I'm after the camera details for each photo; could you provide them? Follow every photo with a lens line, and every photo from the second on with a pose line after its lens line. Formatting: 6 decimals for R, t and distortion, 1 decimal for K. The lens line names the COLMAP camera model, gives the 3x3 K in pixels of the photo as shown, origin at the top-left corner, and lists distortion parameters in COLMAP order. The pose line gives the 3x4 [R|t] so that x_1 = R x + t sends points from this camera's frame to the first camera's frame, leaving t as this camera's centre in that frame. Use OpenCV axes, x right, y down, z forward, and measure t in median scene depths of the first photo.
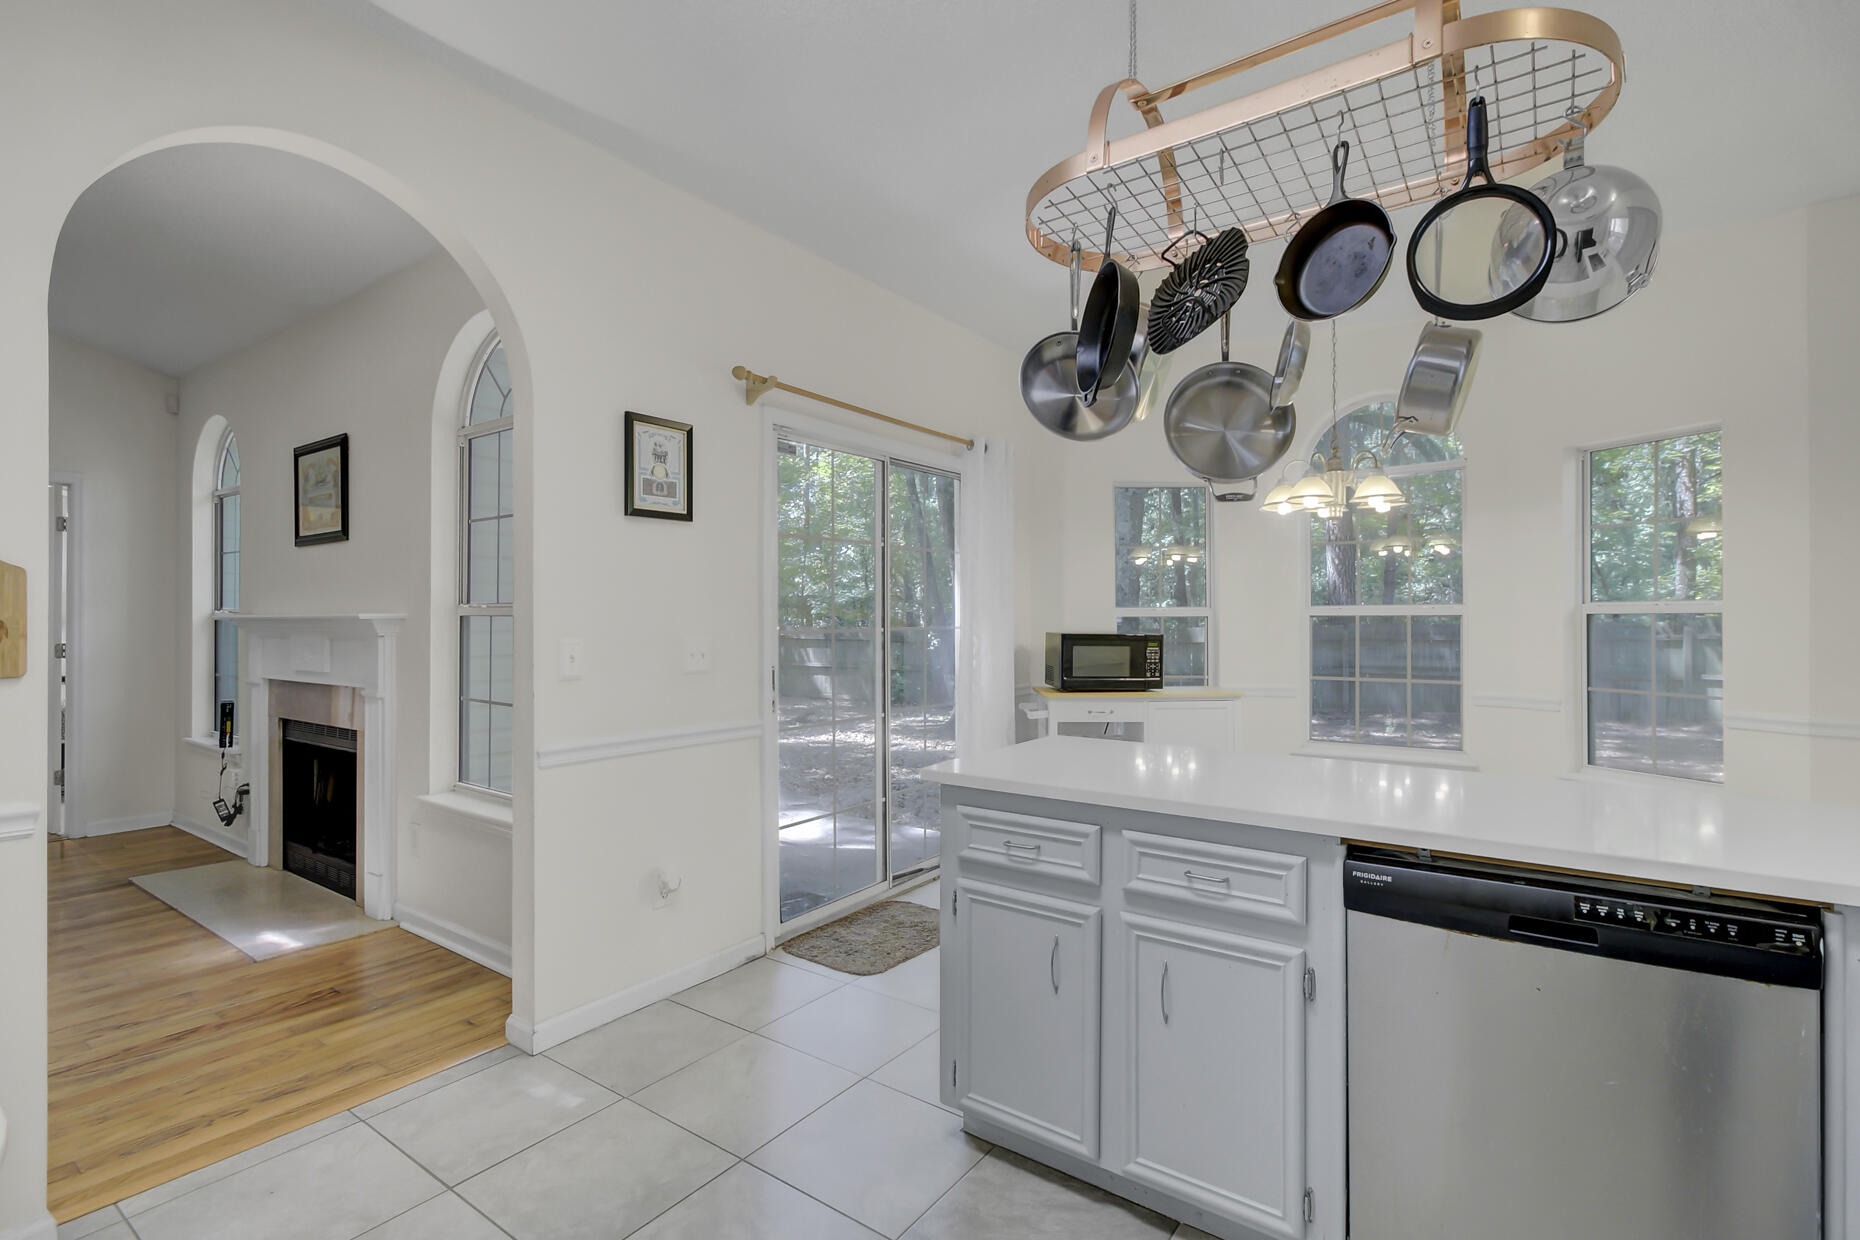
lens RADIAL K [[875.9, 0, 914.8], [0, 875.9, 607.6], [0, 0, 1]] dist [-0.007770, 0.005453]
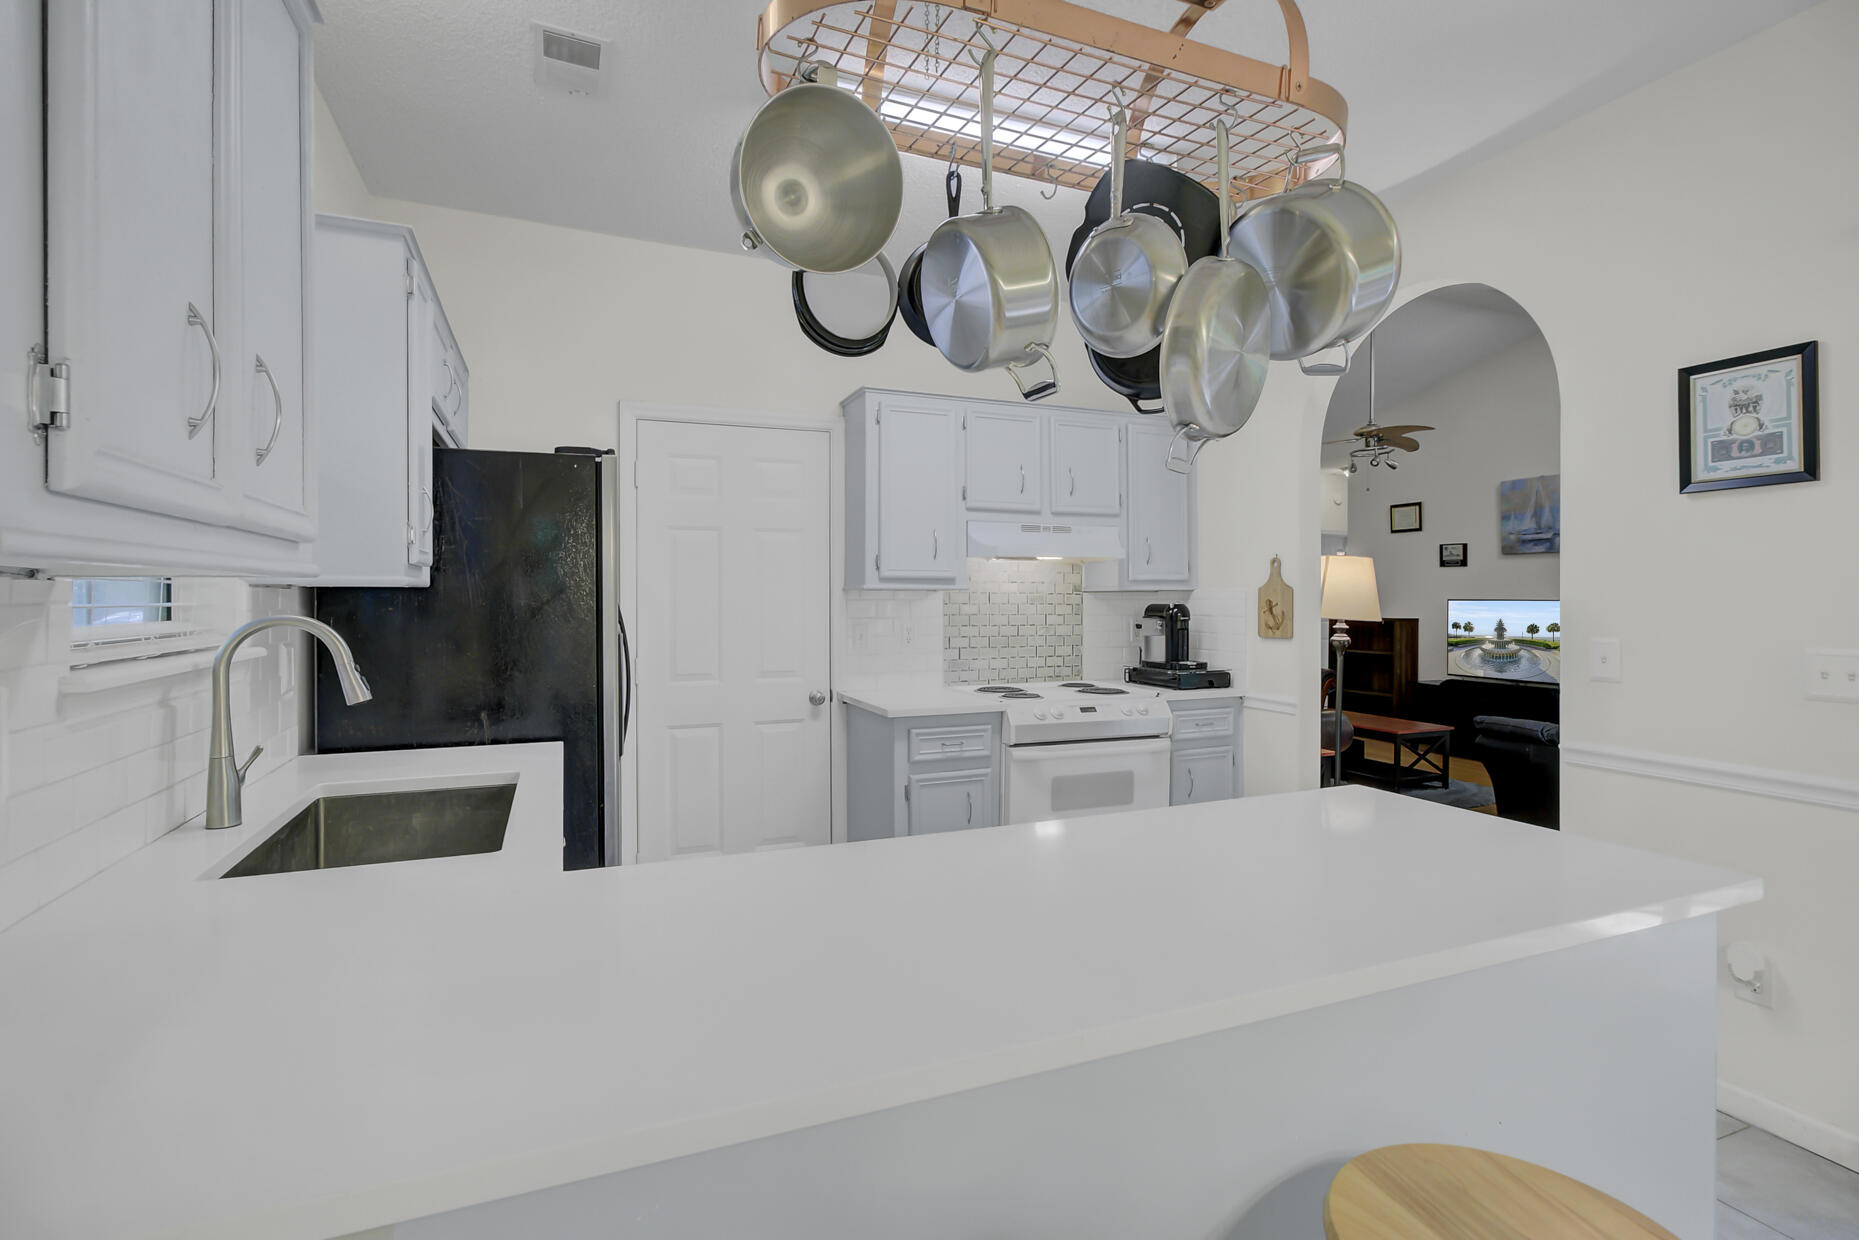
lens RADIAL K [[875.5, 0, 919.7], [0, 875.5, 615.1], [0, 0, 1]] dist [-0.007770, 0.005453]
pose [[-0.520556, 0.016173, -0.853674, 0.704729], [0.009198, 0.999869, 0.013333, -0.006913], [0.853778, -0.000912, -0.520637, 0.752099]]
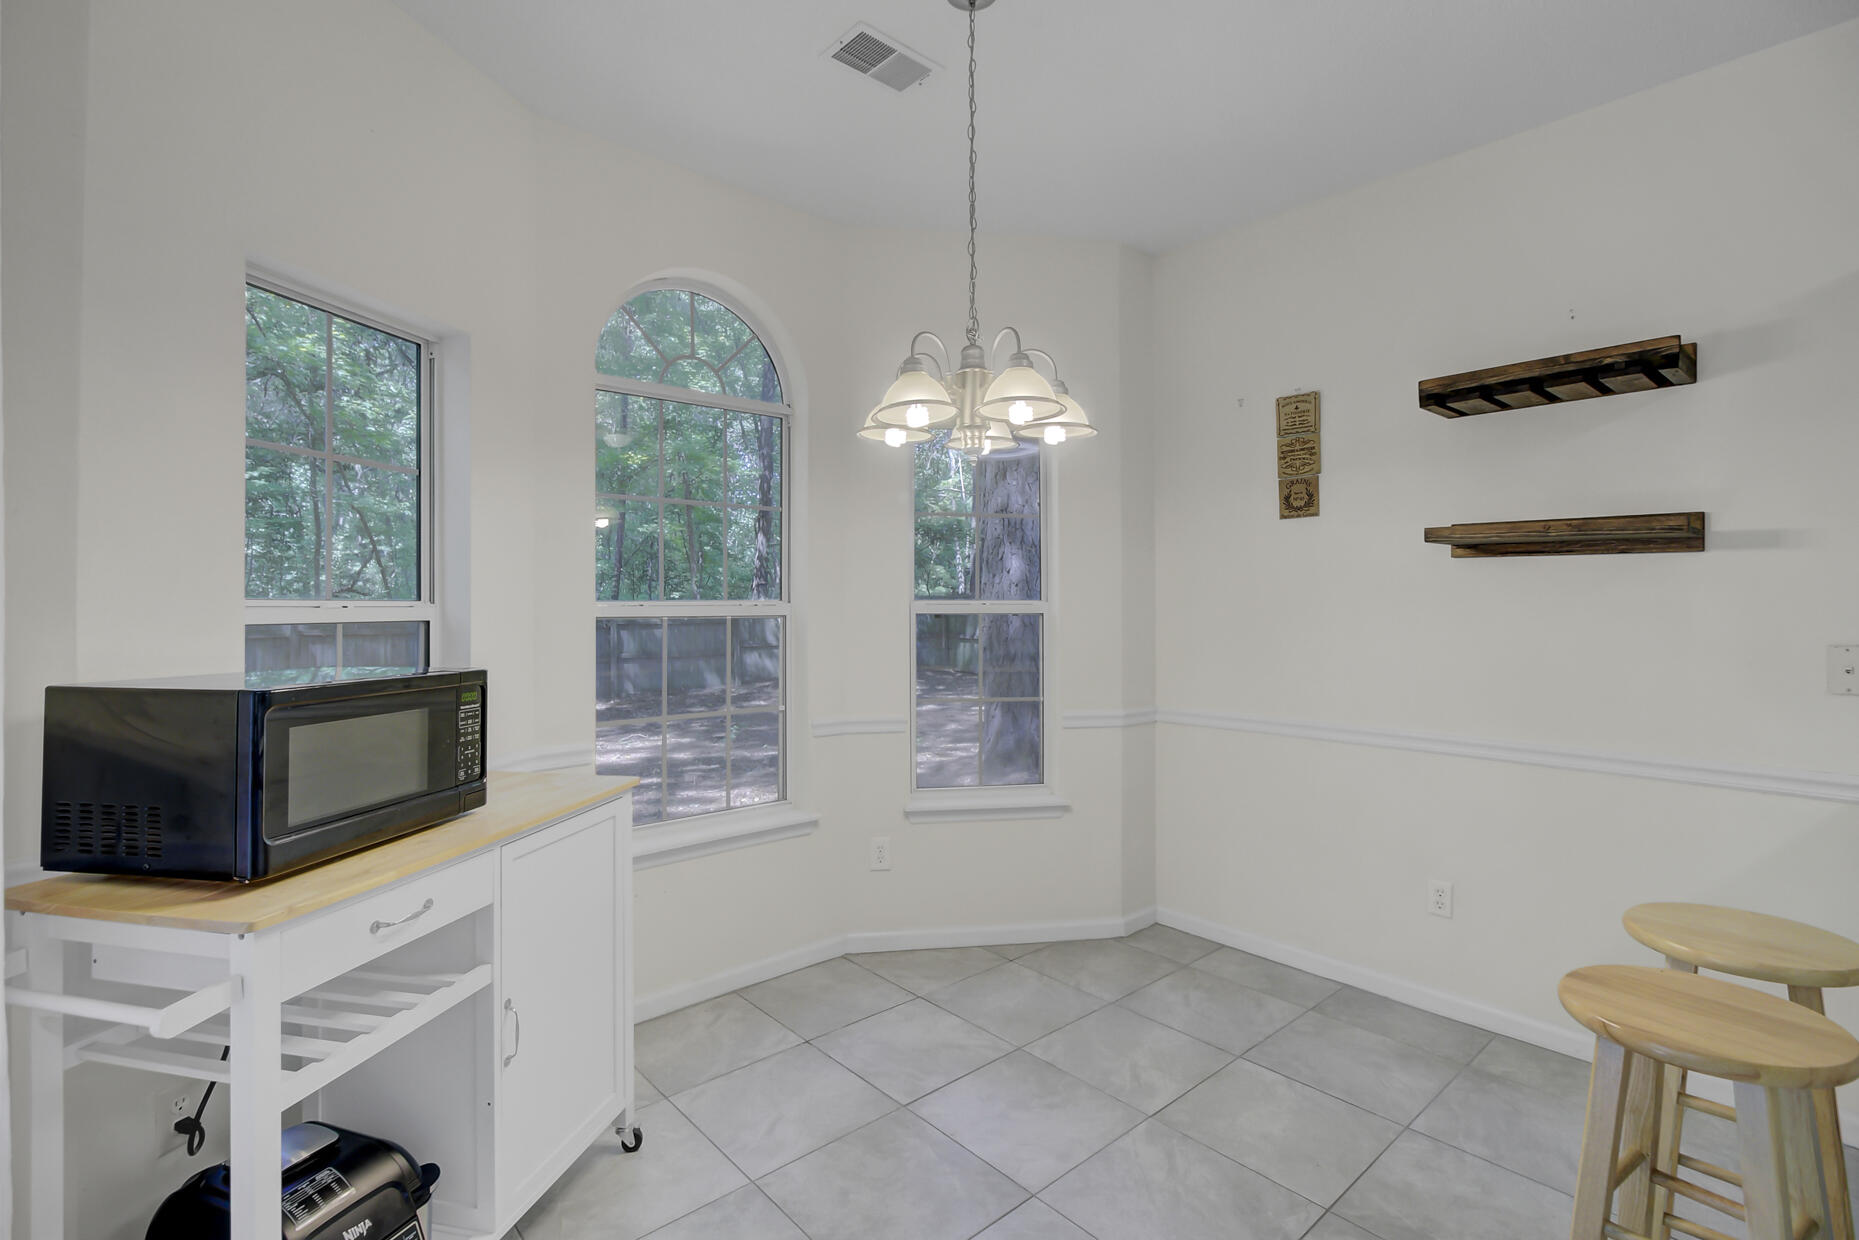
lens RADIAL K [[875.5, 0, 914.9], [0, 875.5, 600.7], [0, 0, 1]] dist [-0.007770, 0.005453]
pose [[0.212184, 0.009879, 0.977180, -0.100556], [-0.011772, 0.999902, -0.007553, -0.000525], [-0.977159, -0.009901, 0.212279, 1.039716]]
